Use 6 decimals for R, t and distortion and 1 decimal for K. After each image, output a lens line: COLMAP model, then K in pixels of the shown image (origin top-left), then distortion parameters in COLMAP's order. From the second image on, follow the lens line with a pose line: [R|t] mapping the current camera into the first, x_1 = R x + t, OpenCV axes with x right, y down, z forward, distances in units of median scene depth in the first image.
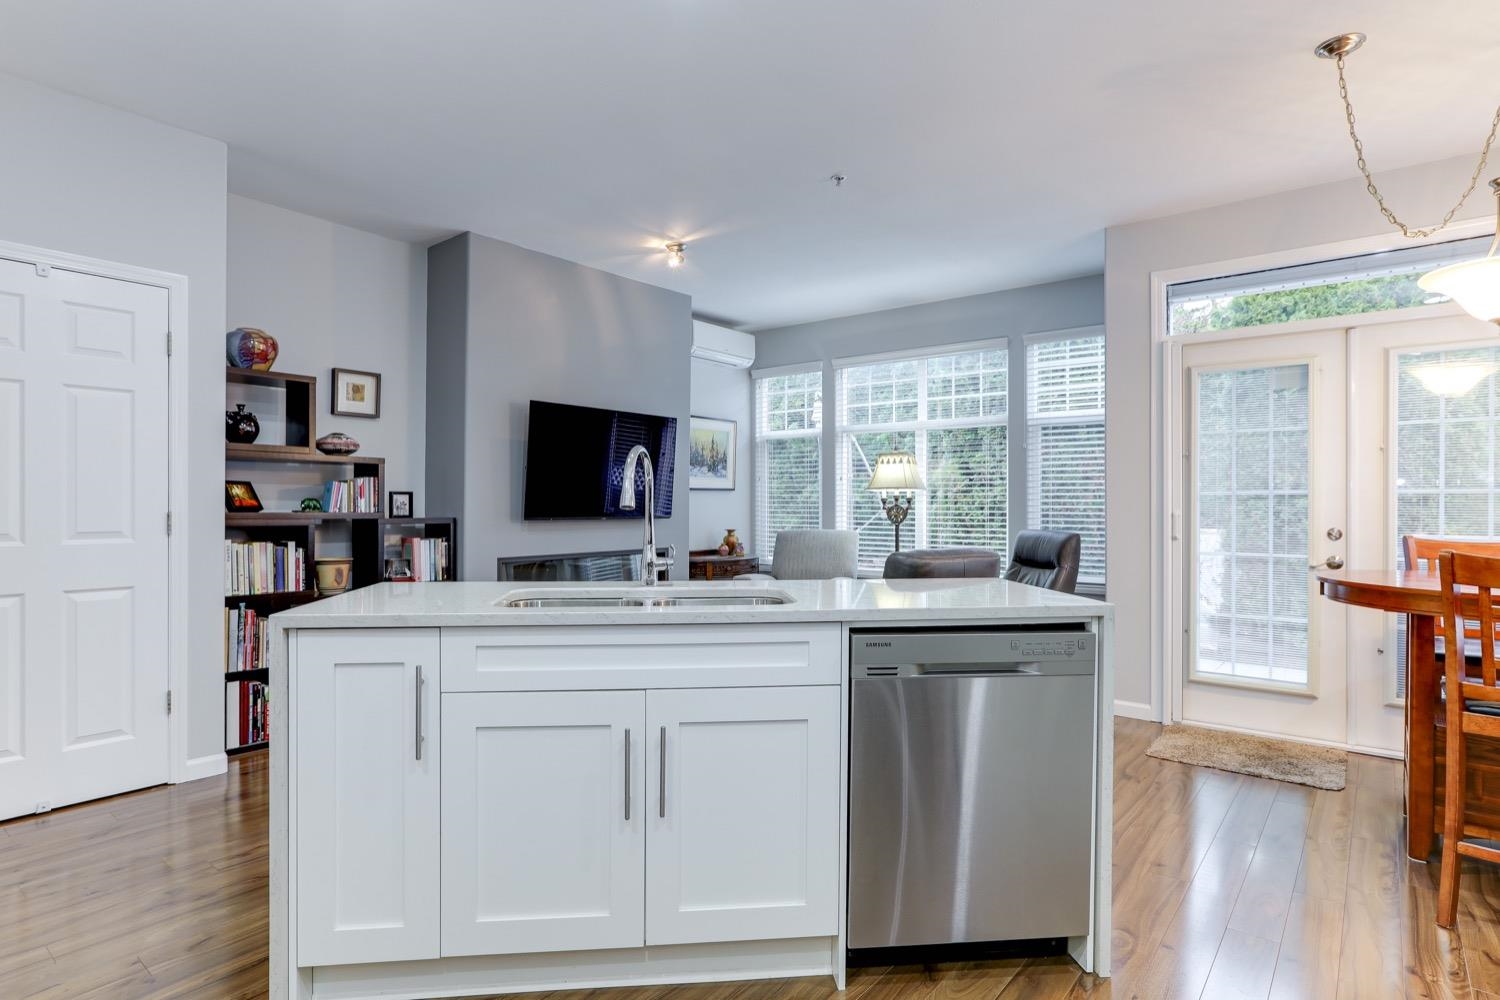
lens RADIAL K [[794.4, 0, 754.3], [0, 794.4, 496.4], [0, 0, 1]] dist [-0.013062, 0.001594]
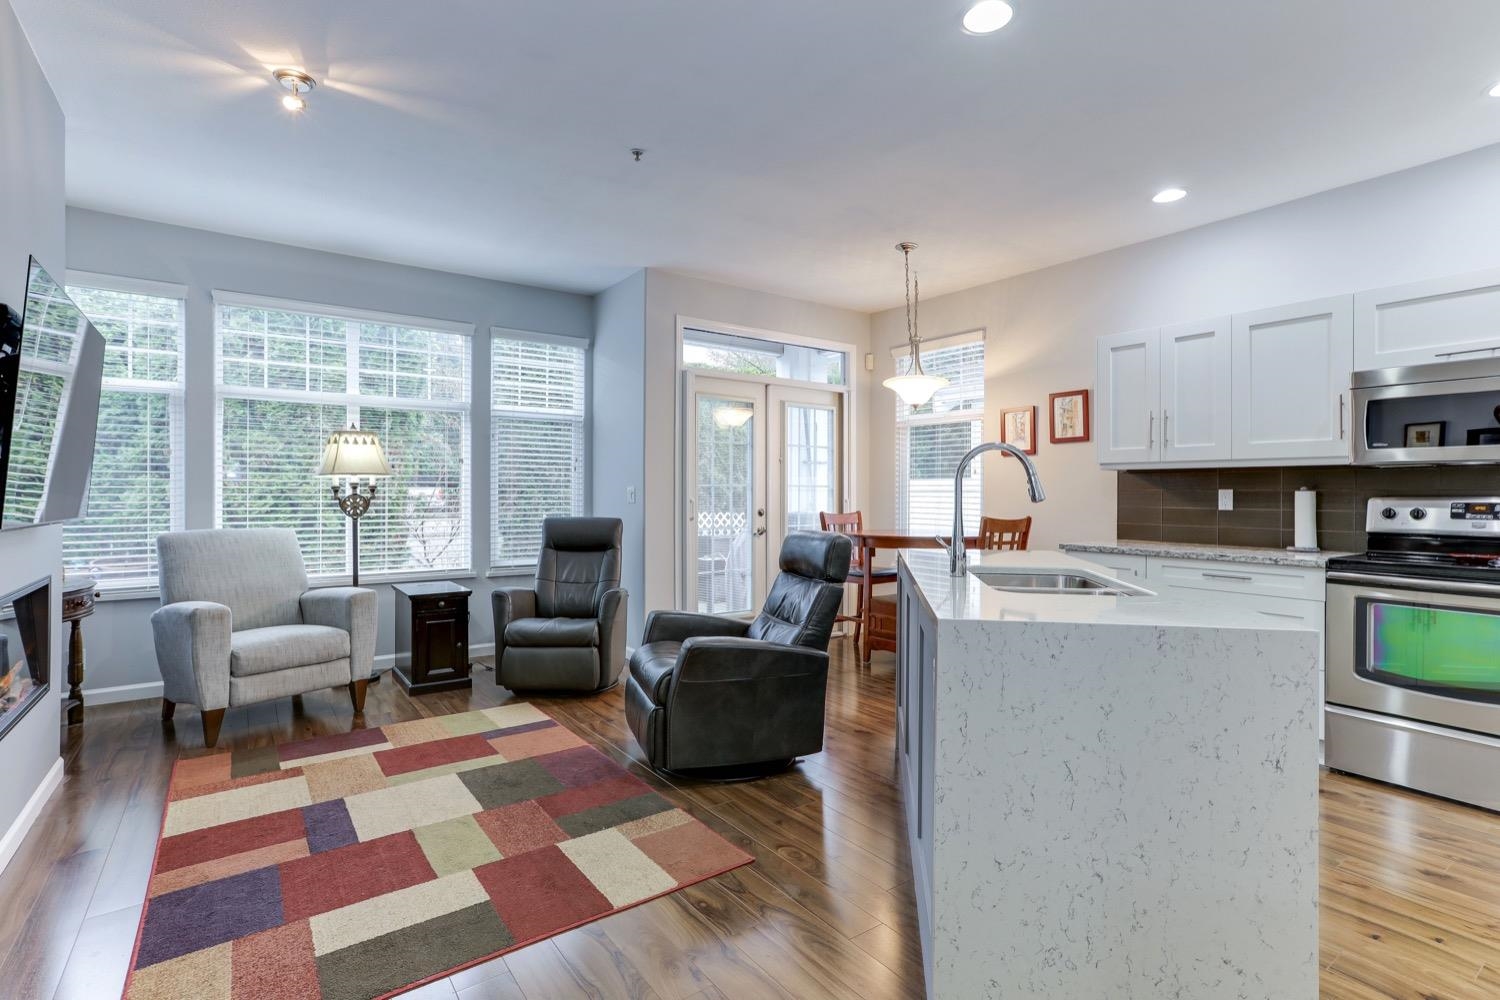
lens RADIAL K [[724.5, 0, 760.1], [0, 724.5, 488.7], [0, 0, 1]] dist [-0.010240, 0.007965]
pose [[0.258862, 0.003985, 0.965906, -0.552943], [-0.012725, 0.999919, -0.000715, 0.000274], [-0.965830, -0.012106, 0.258892, 0.502994]]
